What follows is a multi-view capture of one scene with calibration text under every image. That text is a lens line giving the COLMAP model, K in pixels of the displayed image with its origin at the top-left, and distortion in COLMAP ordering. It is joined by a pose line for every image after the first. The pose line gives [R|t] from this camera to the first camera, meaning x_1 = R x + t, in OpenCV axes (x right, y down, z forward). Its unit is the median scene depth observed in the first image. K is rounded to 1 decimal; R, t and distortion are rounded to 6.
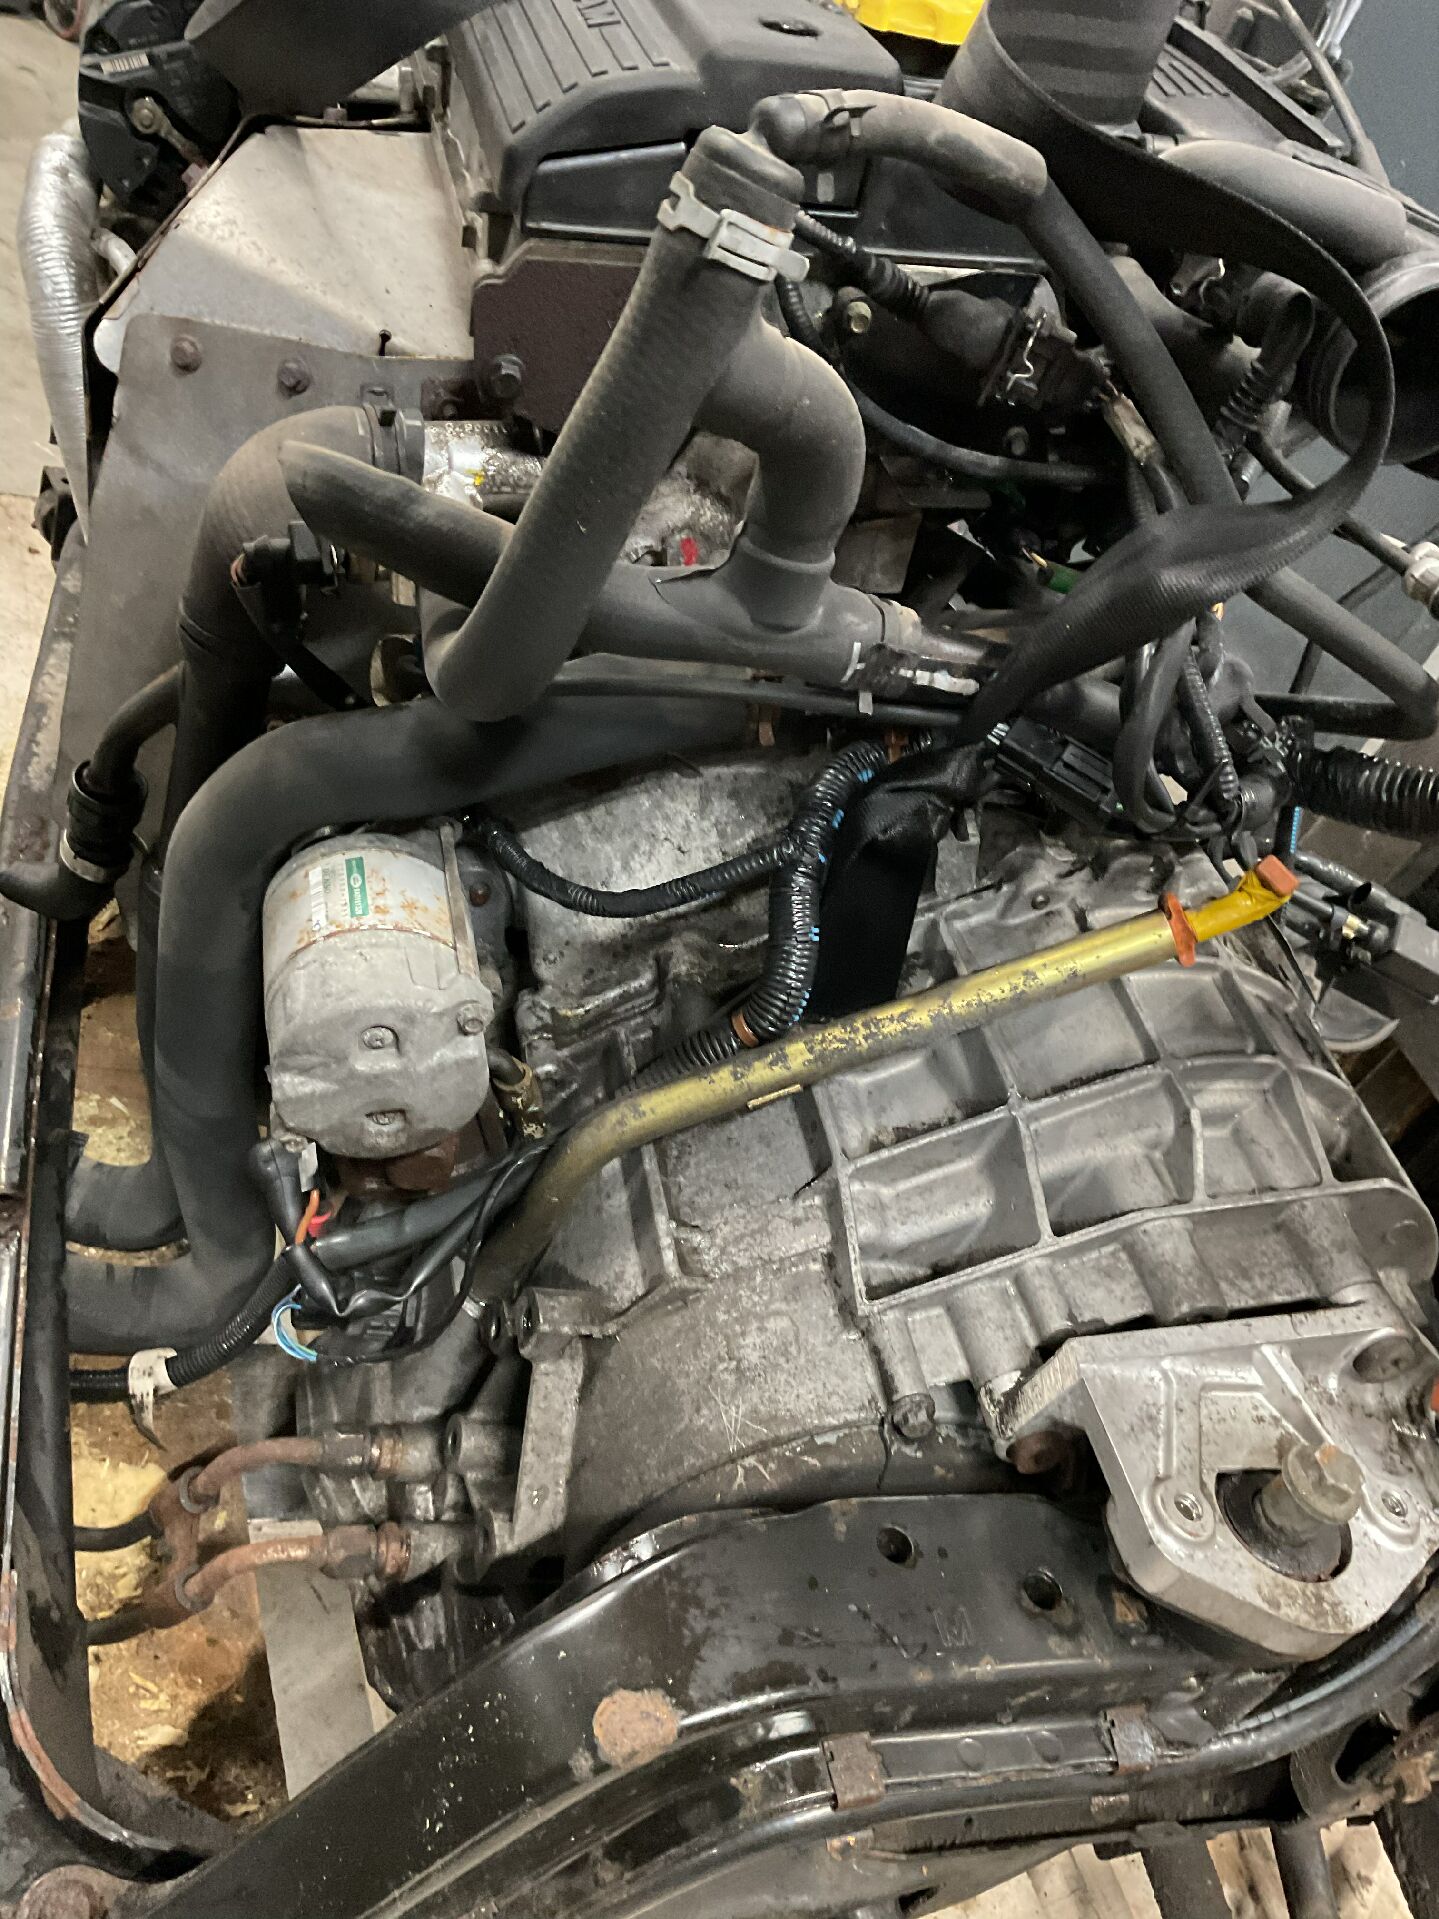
lens RADIAL K [[1580.4, 0, 713.0], [0, 1580.4, 951.5], [0, 0, 1]] dist [0.058307, -0.106334]
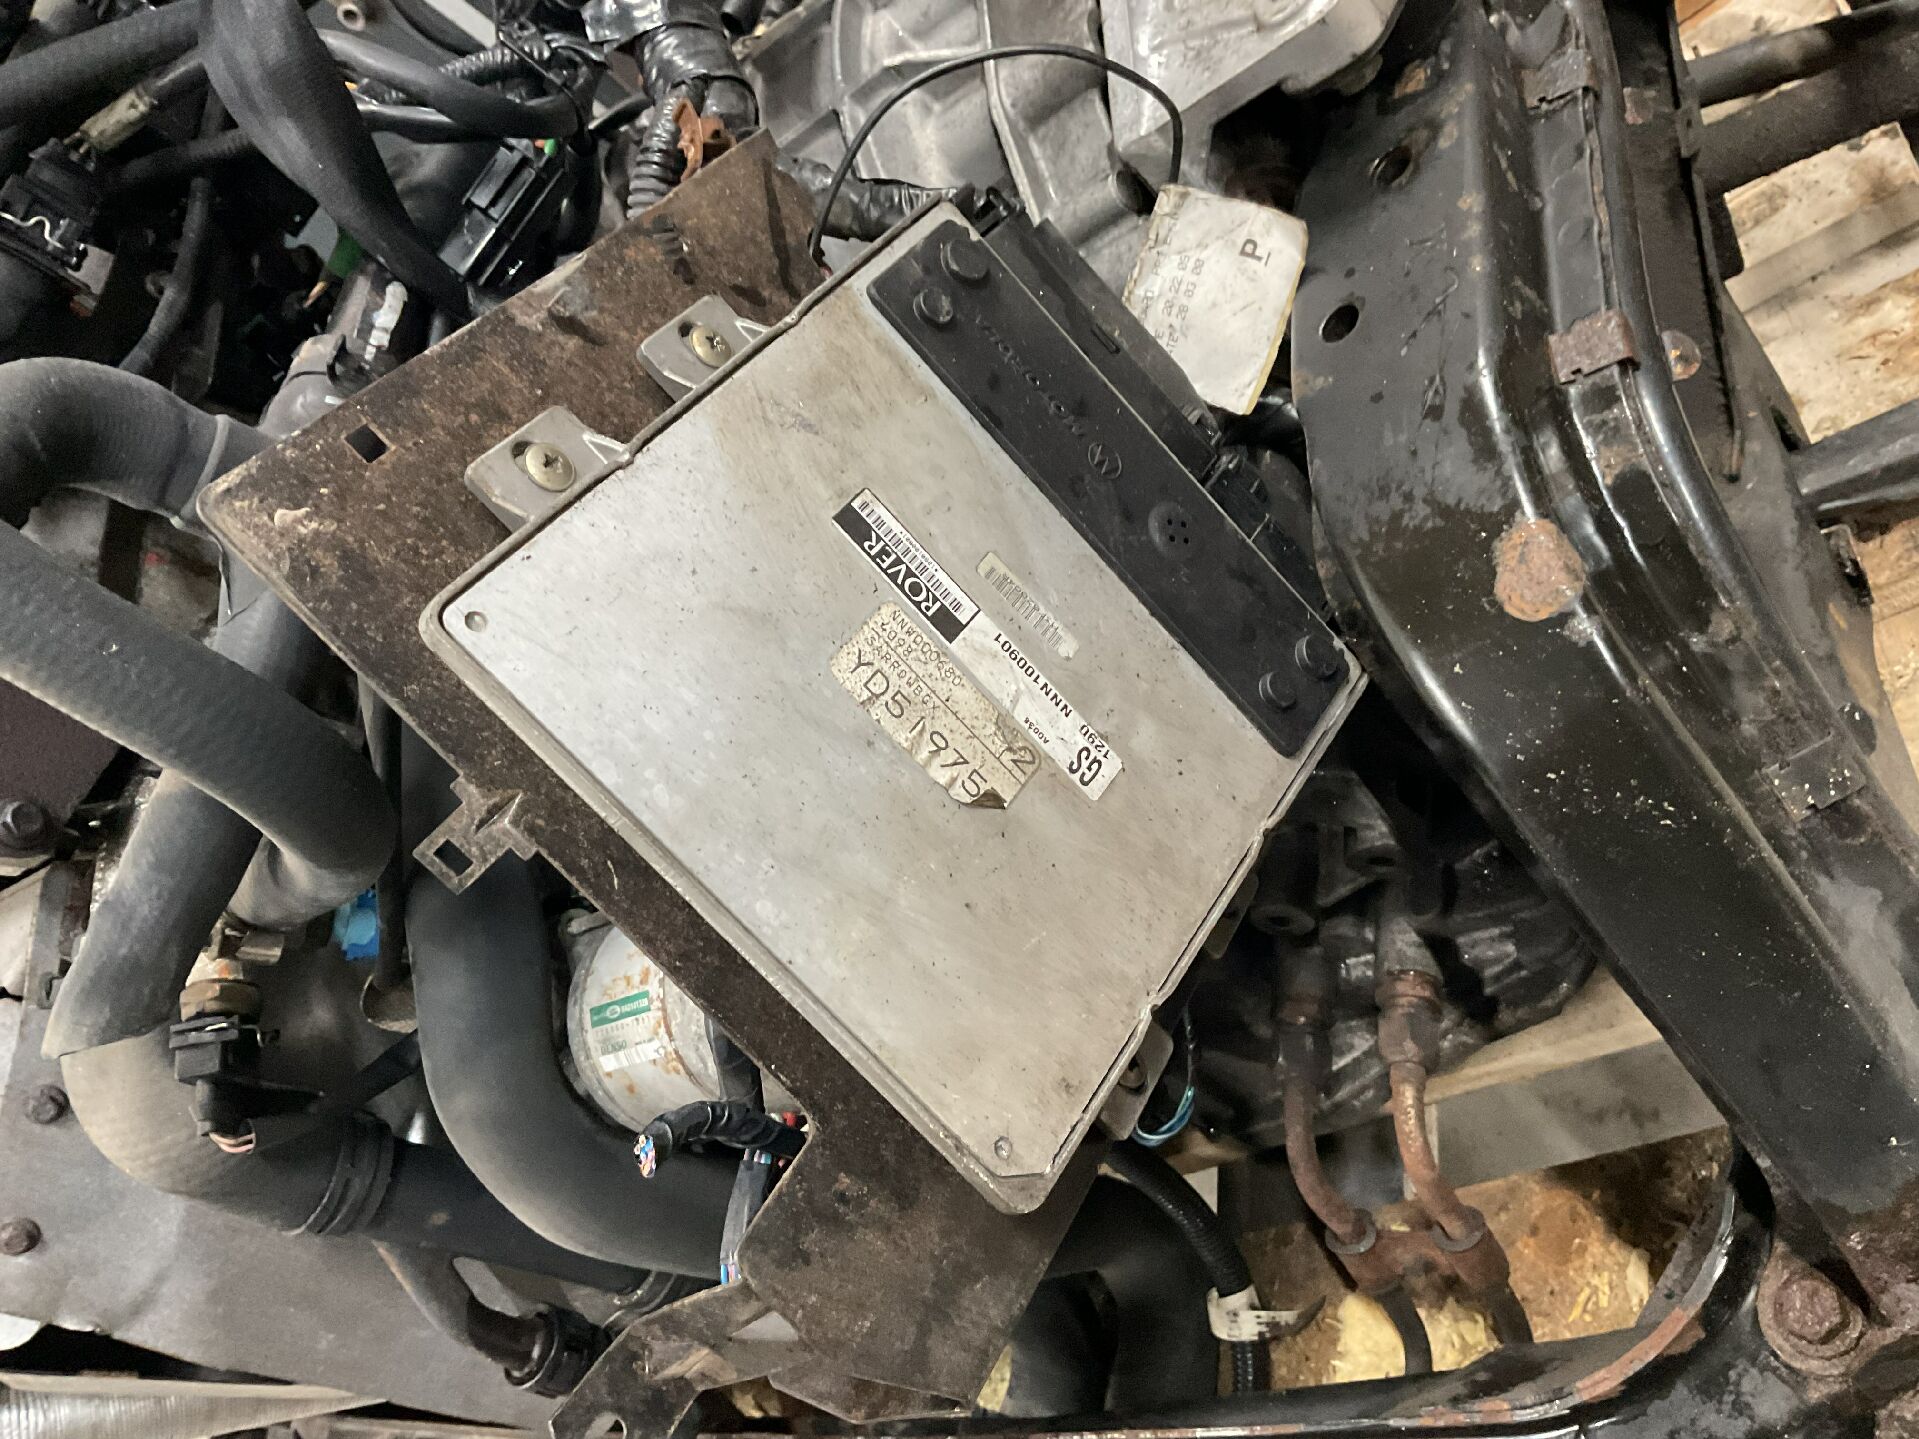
lens RADIAL K [[1580.4, 0, 942.6], [0, 1580.4, 715.3], [0, 0, 1]] dist [0.058307, -0.106334]
pose [[0.005779, -0.994444, 0.105109, -0.153432], [0.999940, 0.006726, 0.008652, 0.122169], [-0.009311, 0.105053, 0.994423, 0.133052]]
